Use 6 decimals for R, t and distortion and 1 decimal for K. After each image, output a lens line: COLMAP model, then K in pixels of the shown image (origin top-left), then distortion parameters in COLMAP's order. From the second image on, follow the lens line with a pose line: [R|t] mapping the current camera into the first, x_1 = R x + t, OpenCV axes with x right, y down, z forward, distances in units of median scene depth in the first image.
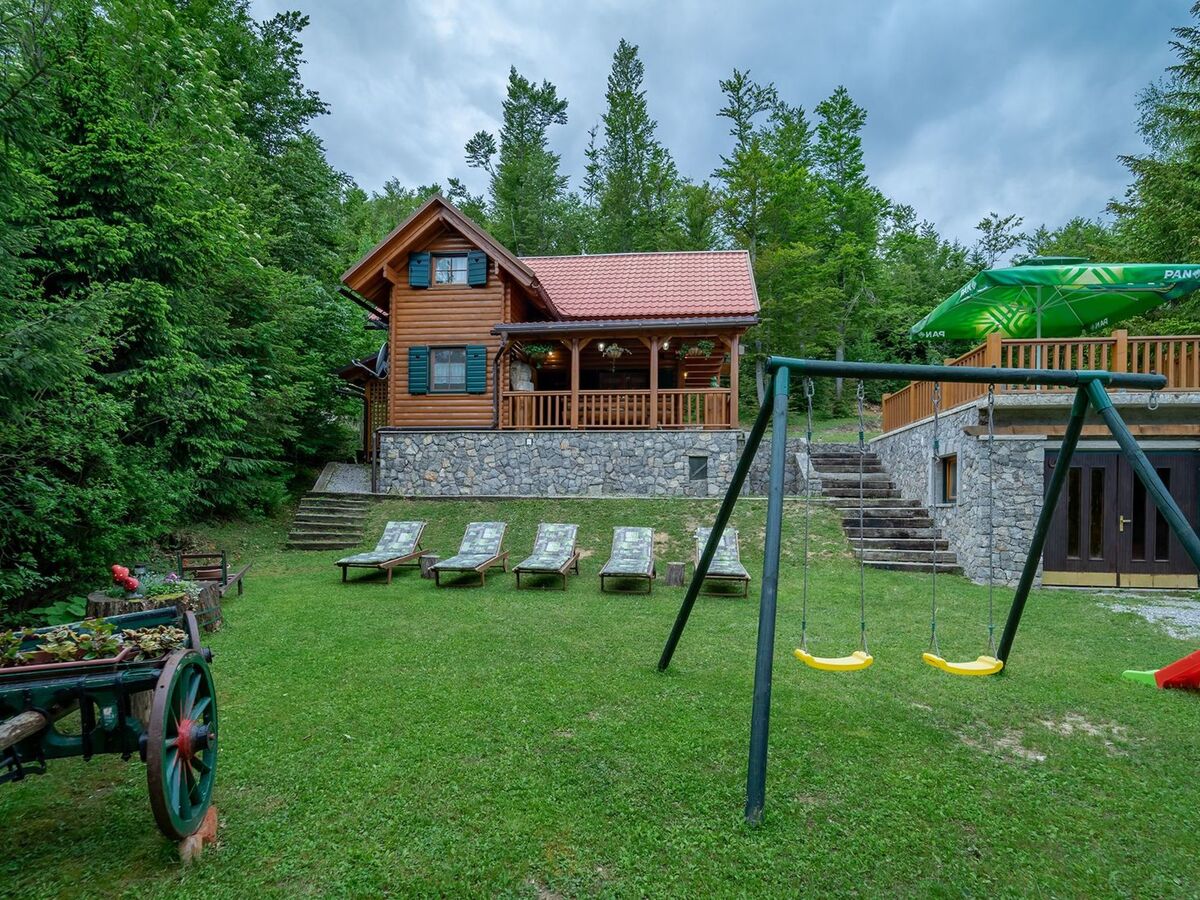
lens RADIAL K [[640.1, 0, 596.5], [0, 640.1, 501.2], [0, 0, 1]] dist [-0.001046, -0.000019]
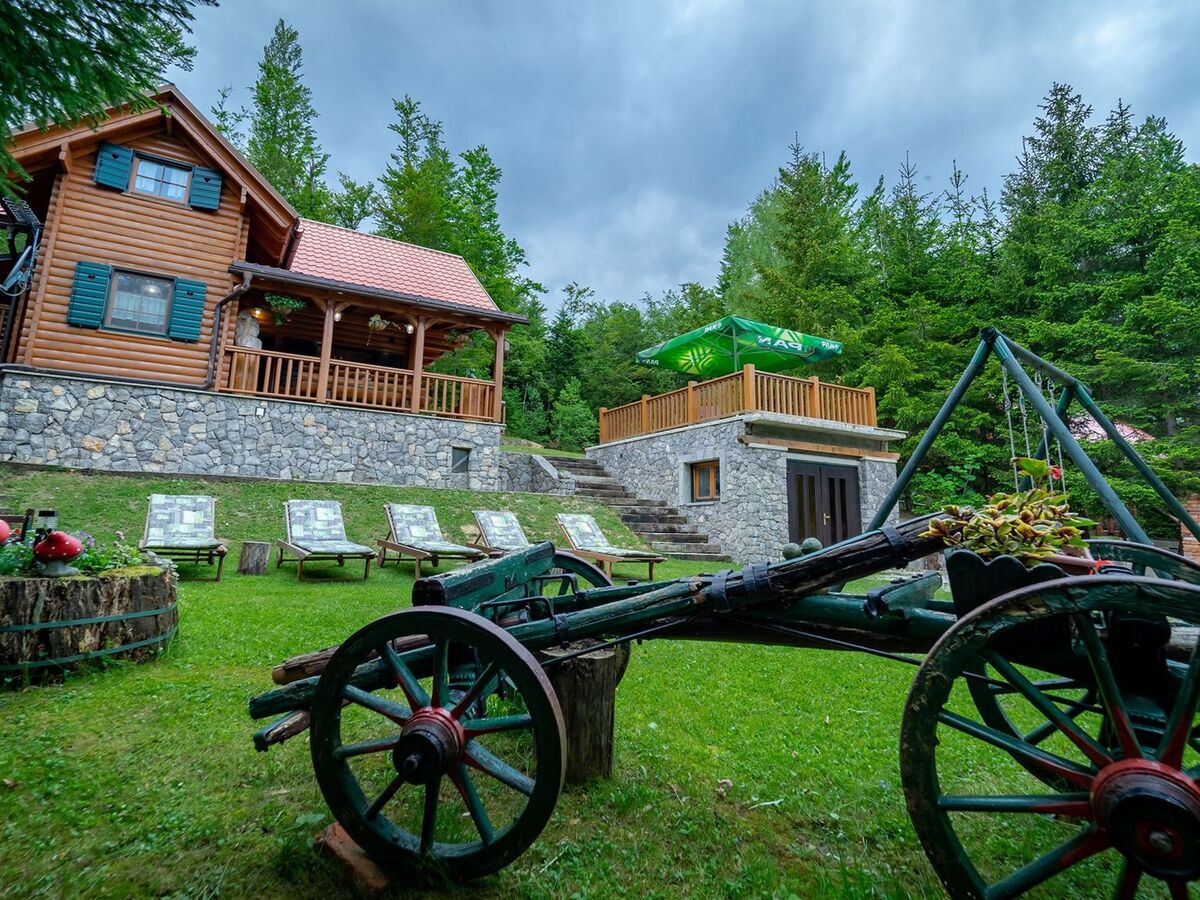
lens RADIAL K [[653.2, 0, 578.2], [0, 653.2, 393.8], [0, 0, 1]] dist [0.003420, 0.001286]
pose [[0.804663, 0.134258, 0.578353, -0.255033], [-0.019683, 0.979595, -0.200016, 0.038731], [-0.593405, 0.149562, 0.790887, 0.123928]]
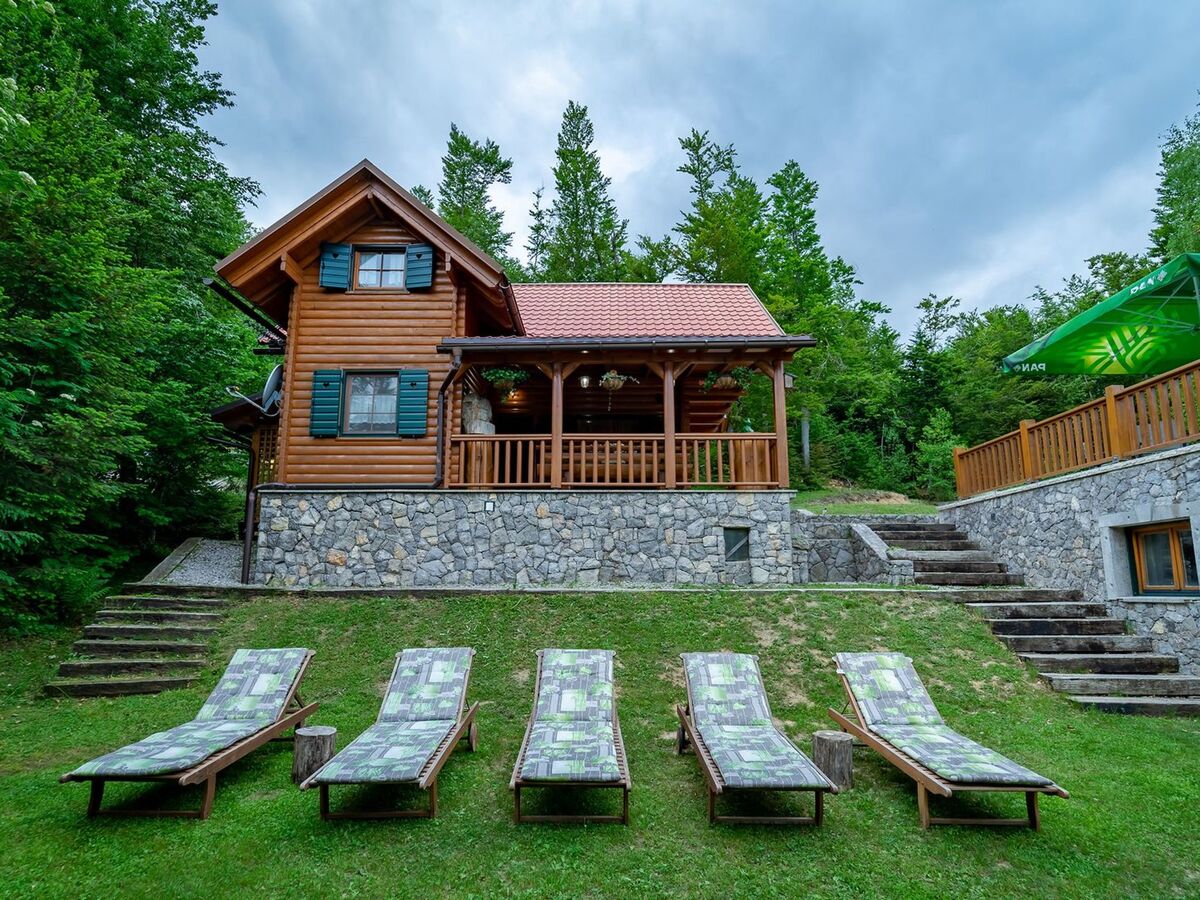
lens RADIAL K [[655.2, 0, 602.9], [0, 655.2, 482.7], [0, 0, 1]] dist [-0.001103, 0.000297]
pose [[0.993011, 0.008690, 0.117703, -0.066840], [0.008928, 0.988897, -0.148331, -0.013028], [-0.117685, 0.148345, 0.981908, 0.293575]]
